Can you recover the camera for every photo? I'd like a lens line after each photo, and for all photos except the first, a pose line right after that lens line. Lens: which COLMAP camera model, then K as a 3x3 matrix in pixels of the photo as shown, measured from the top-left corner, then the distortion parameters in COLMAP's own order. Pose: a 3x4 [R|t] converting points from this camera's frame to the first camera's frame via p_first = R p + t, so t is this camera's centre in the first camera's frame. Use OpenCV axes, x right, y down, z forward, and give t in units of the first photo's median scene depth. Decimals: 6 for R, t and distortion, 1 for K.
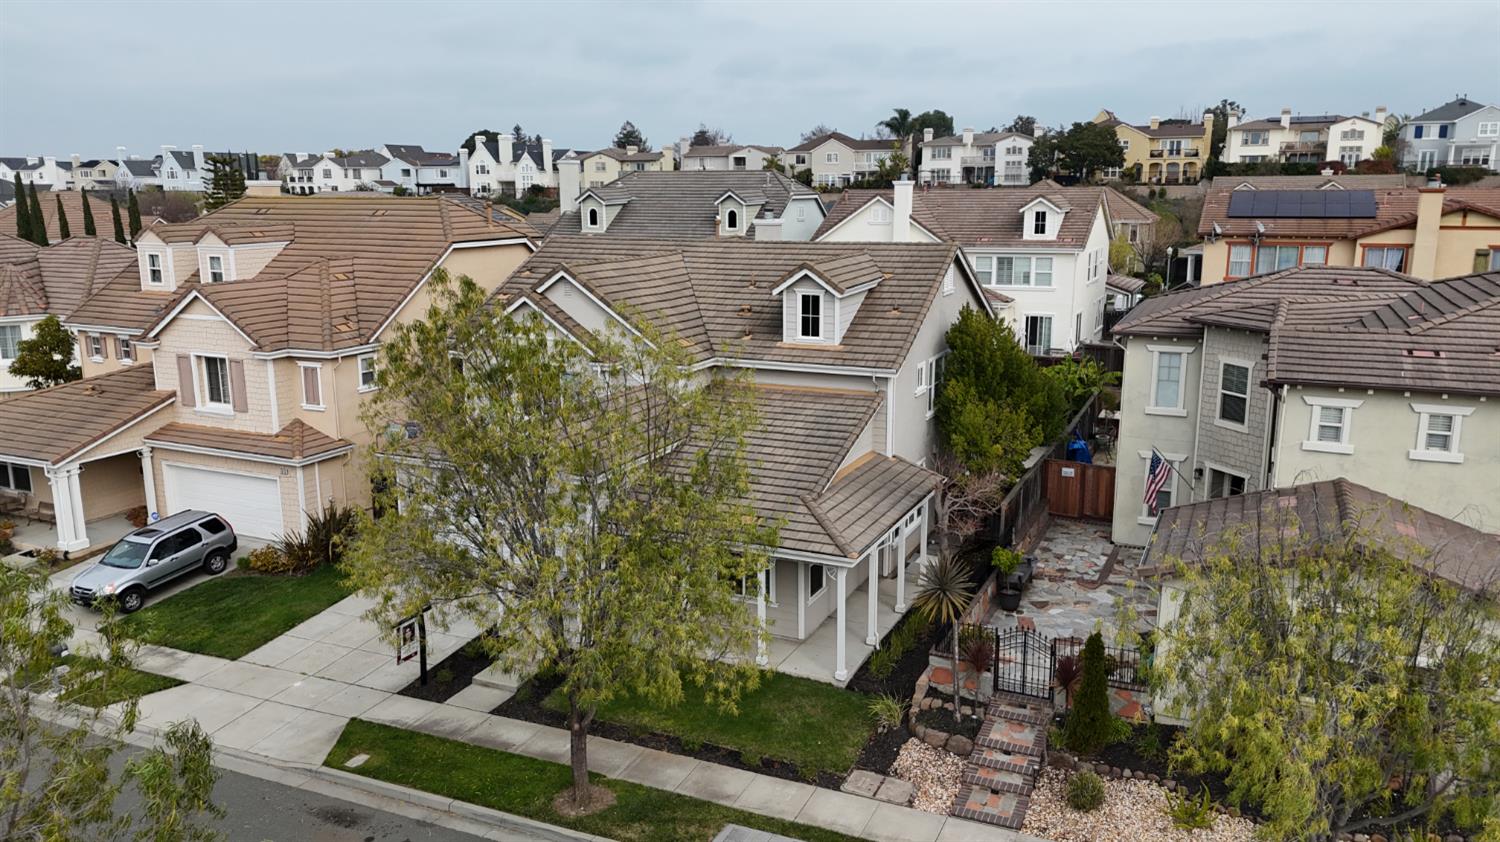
lens RADIAL K [[1098.7, 0, 748.2], [0, 1098.7, 423.5], [0, 0, 1]] dist [0.073906, -0.072874]
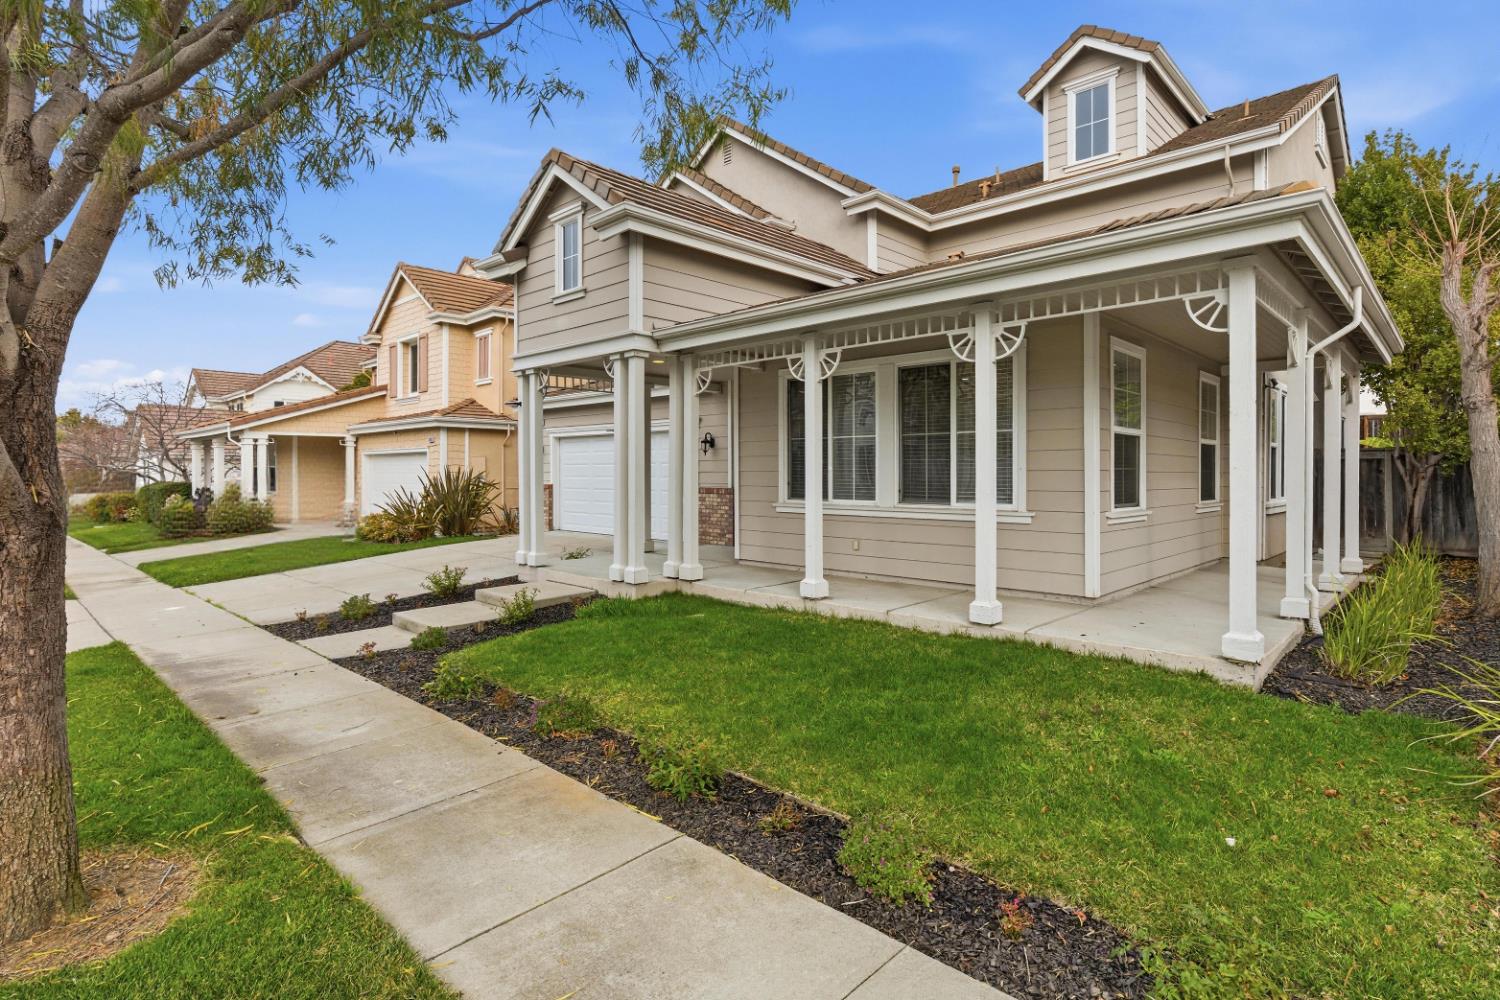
lens RADIAL K [[753.0, 0, 760.9], [0, 753.0, 477.0], [0, 0, 1]] dist [-0.007921, -0.000110]
pose [[0.947191, 0.008150, -0.320568, 0.015175], [-0.073272, 0.978731, -0.191616, 0.156011], [0.312188, 0.204986, 0.927642, 0.504959]]
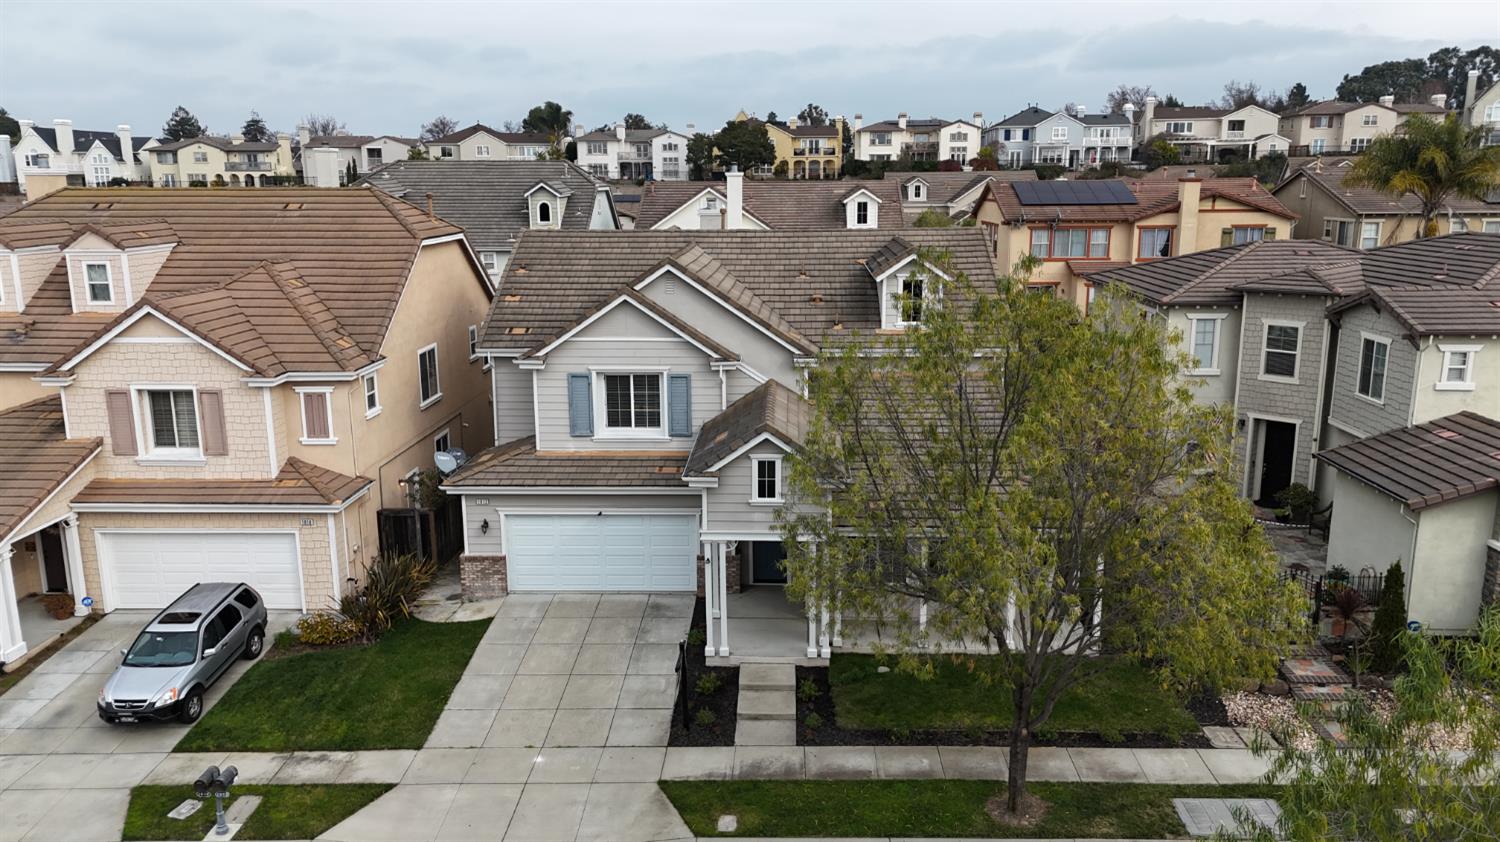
lens RADIAL K [[1098.7, 0, 748.1], [0, 1098.7, 419.3], [0, 0, 1]] dist [0.073906, -0.072874]
pose [[0.922491, -0.084016, 0.376765, -0.393264], [0.084419, 0.996310, 0.015473, -0.016060], [-0.376675, 0.017532, 0.926179, 0.110638]]
